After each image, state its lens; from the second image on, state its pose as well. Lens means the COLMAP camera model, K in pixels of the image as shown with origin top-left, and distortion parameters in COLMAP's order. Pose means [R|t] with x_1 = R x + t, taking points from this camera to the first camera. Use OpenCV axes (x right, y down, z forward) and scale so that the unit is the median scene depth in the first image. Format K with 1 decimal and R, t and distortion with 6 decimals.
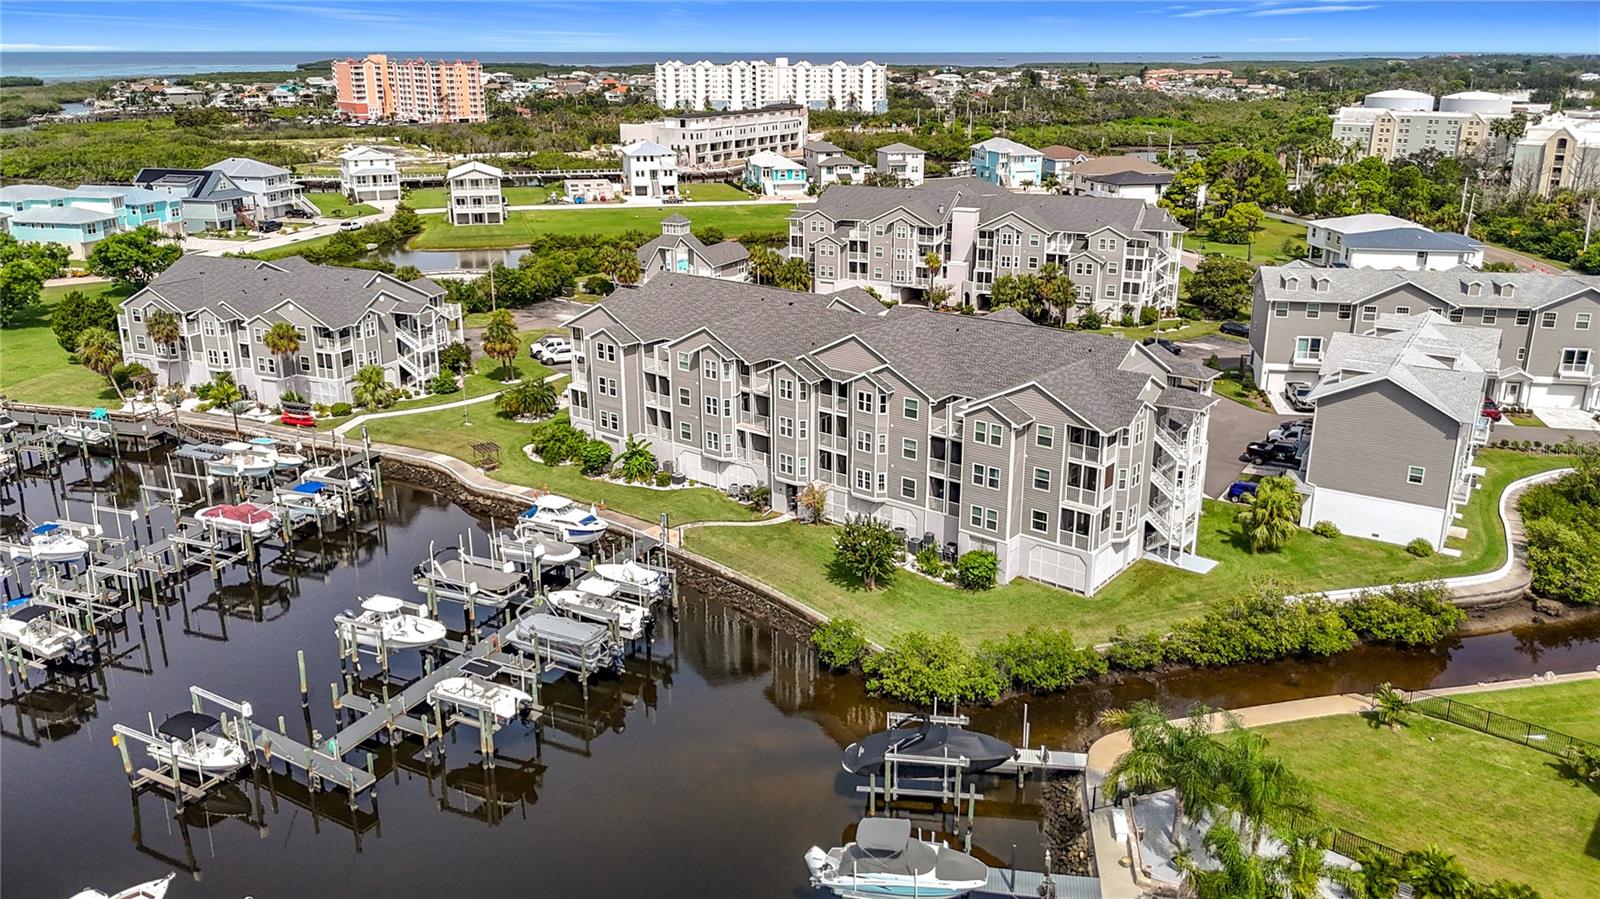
lens RADIAL K [[1202.9, 0, 802.3], [0, 1202.9, 445.1], [0, 0, 1]] dist [0.073460, -0.111141]
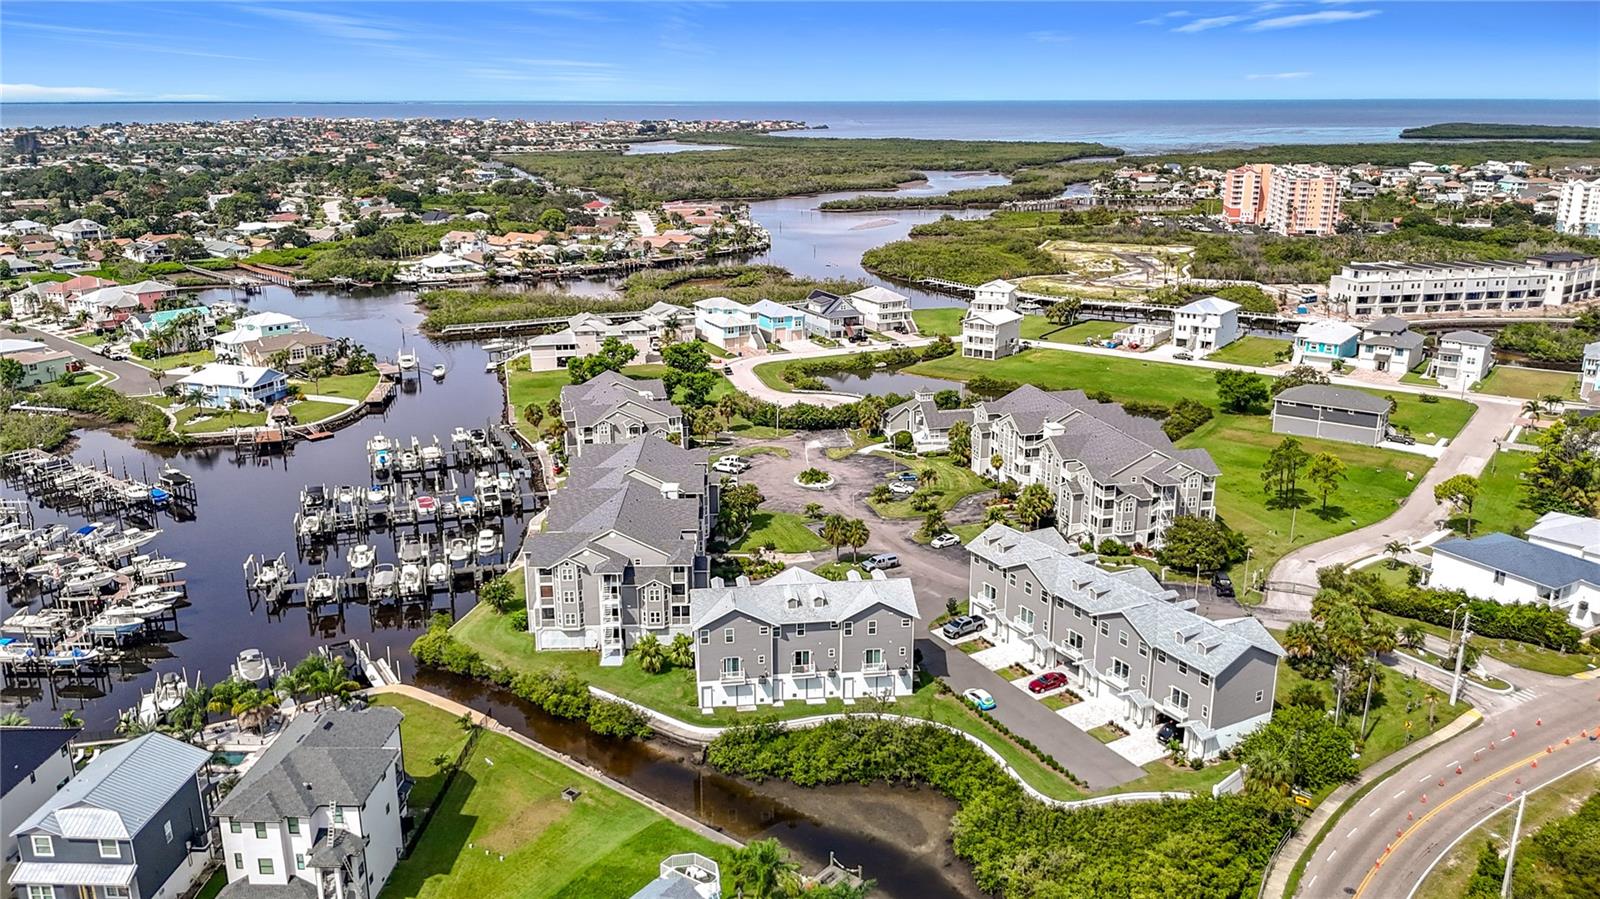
lens RADIAL K [[1208.3, 0, 802.5], [0, 1208.3, 448.7], [0, 0, 1]] dist [0.087189, -0.127895]
pose [[0.641360, 0.212881, -0.737116, 0.491708], [-0.238025, 0.968541, 0.072614, -0.111944], [0.729385, 0.128880, 0.671854, -0.007796]]
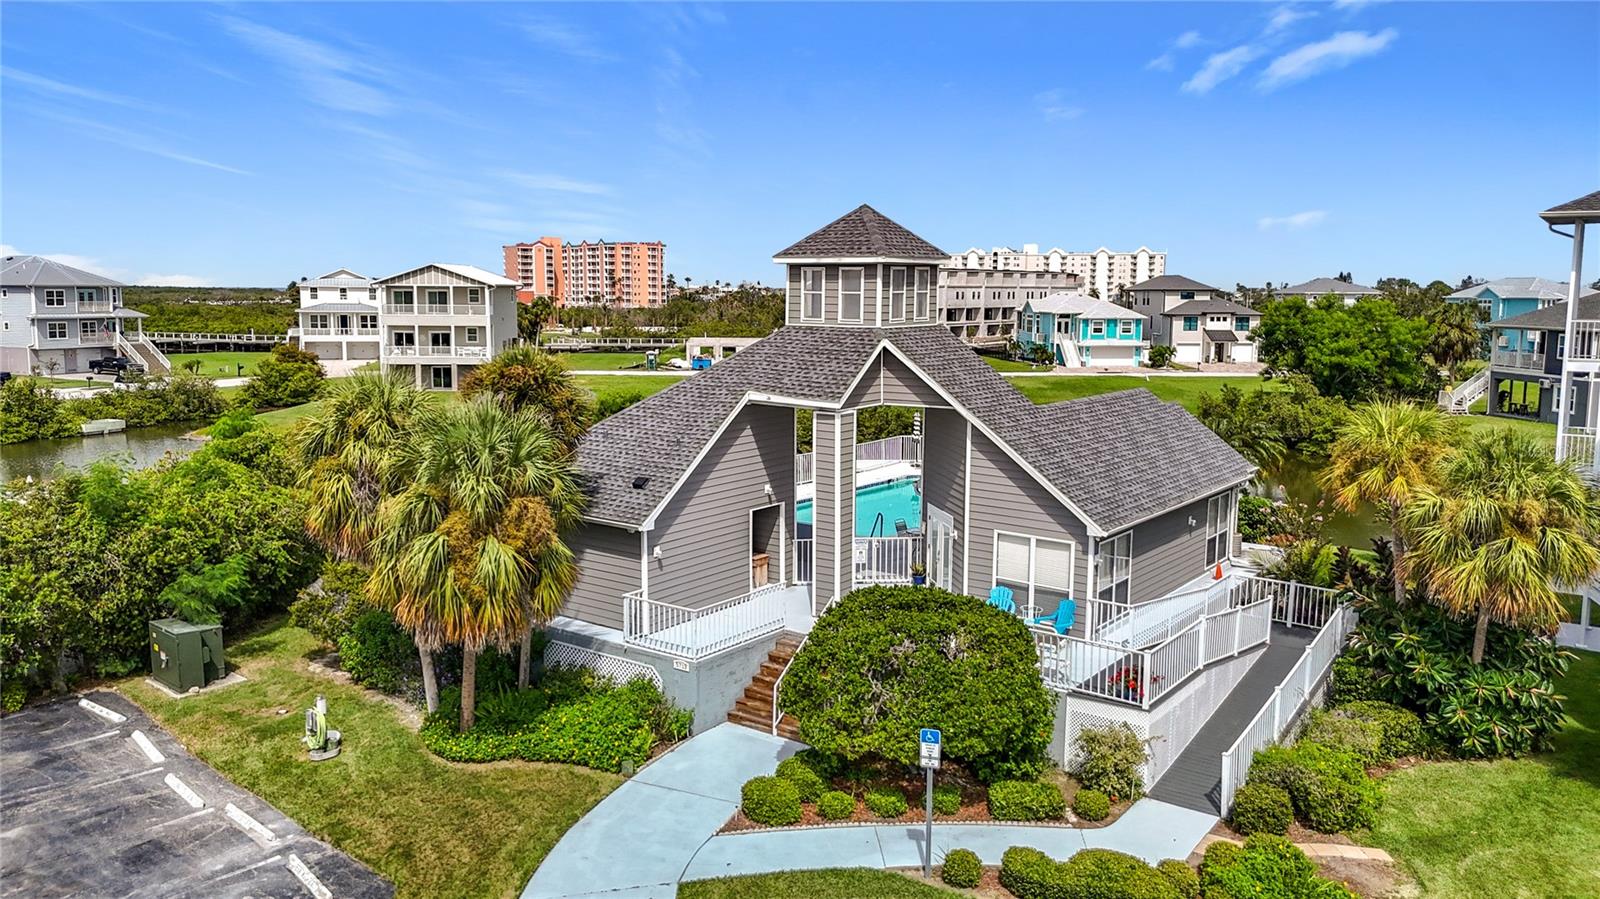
lens RADIAL K [[1177.0, 0, 801.9], [0, 1177.0, 443.8], [0, 0, 1]] dist [0.117882, -0.120339]
pose [[0.983758, 0.029444, -0.177069, -0.049343], [-0.062057, 0.981416, -0.181579, -0.076039], [0.168432, 0.189618, 0.967303, 0.498324]]
